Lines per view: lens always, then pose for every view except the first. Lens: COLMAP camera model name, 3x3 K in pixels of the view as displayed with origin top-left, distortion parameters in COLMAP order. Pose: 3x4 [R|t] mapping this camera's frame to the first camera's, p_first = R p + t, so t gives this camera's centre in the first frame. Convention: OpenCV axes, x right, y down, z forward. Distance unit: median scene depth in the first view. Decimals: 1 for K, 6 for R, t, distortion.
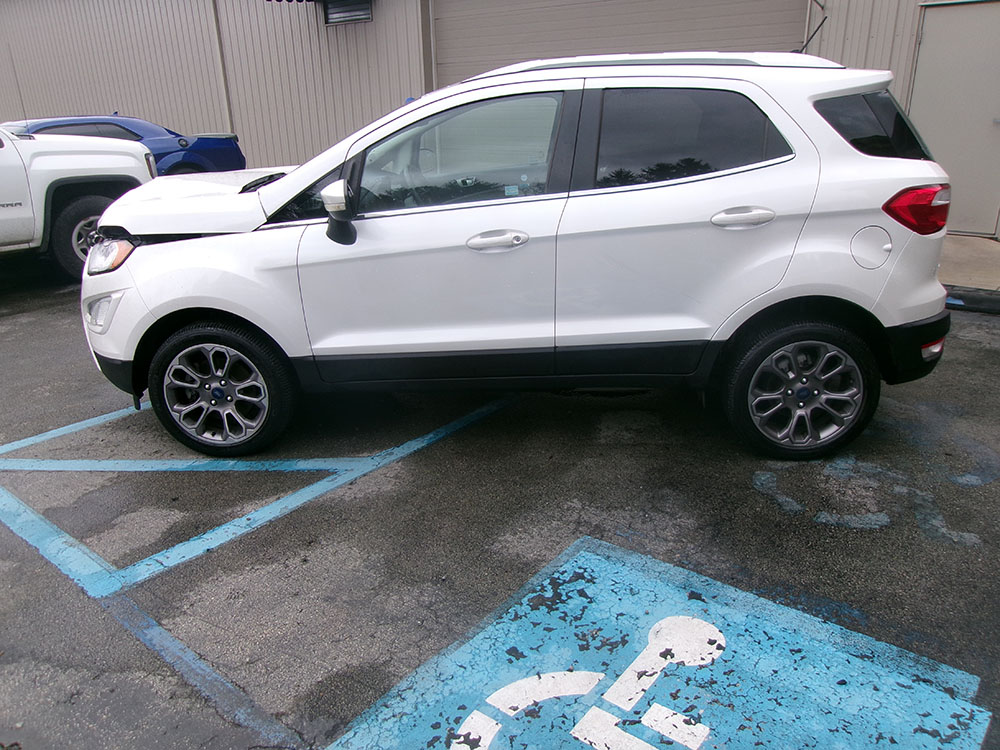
lens RADIAL K [[777.4, 0, 491.8], [0, 777.4, 373.2], [0, 0, 1]] dist [-0.029702, 0.051201]
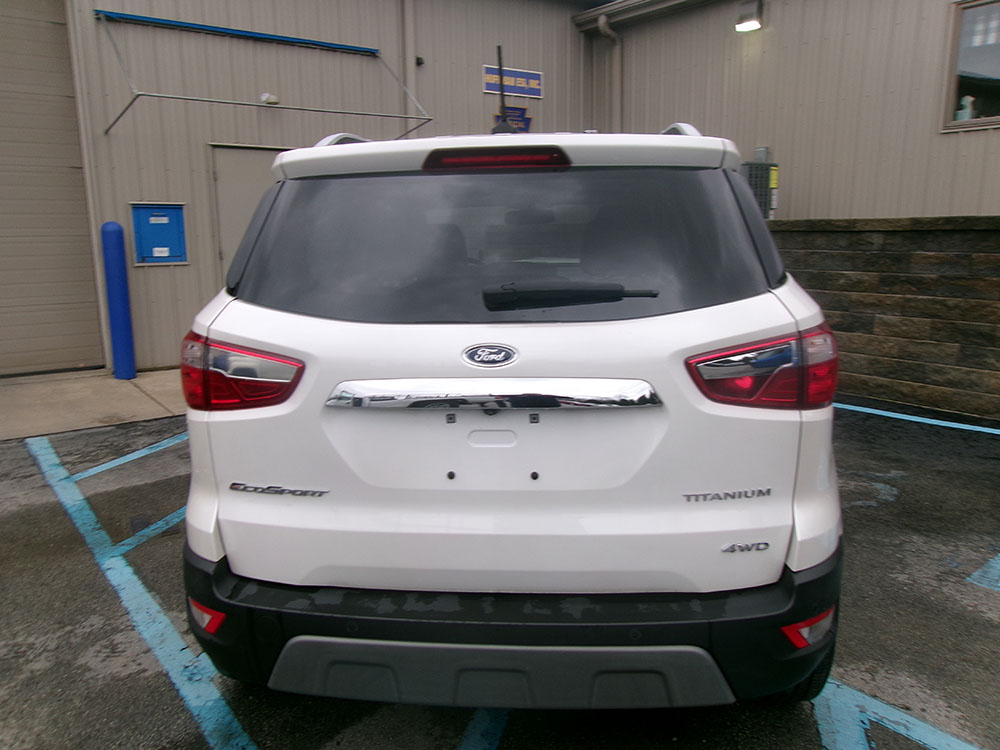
lens RADIAL K [[777.4, 0, 491.8], [0, 777.4, 373.2], [0, 0, 1]] dist [-0.029702, 0.051201]
pose [[0.231273, -0.157396, 0.960073, -1.023763], [0.337521, 0.938518, 0.072556, -0.360032], [-0.912465, 0.307264, 0.270178, 1.241038]]
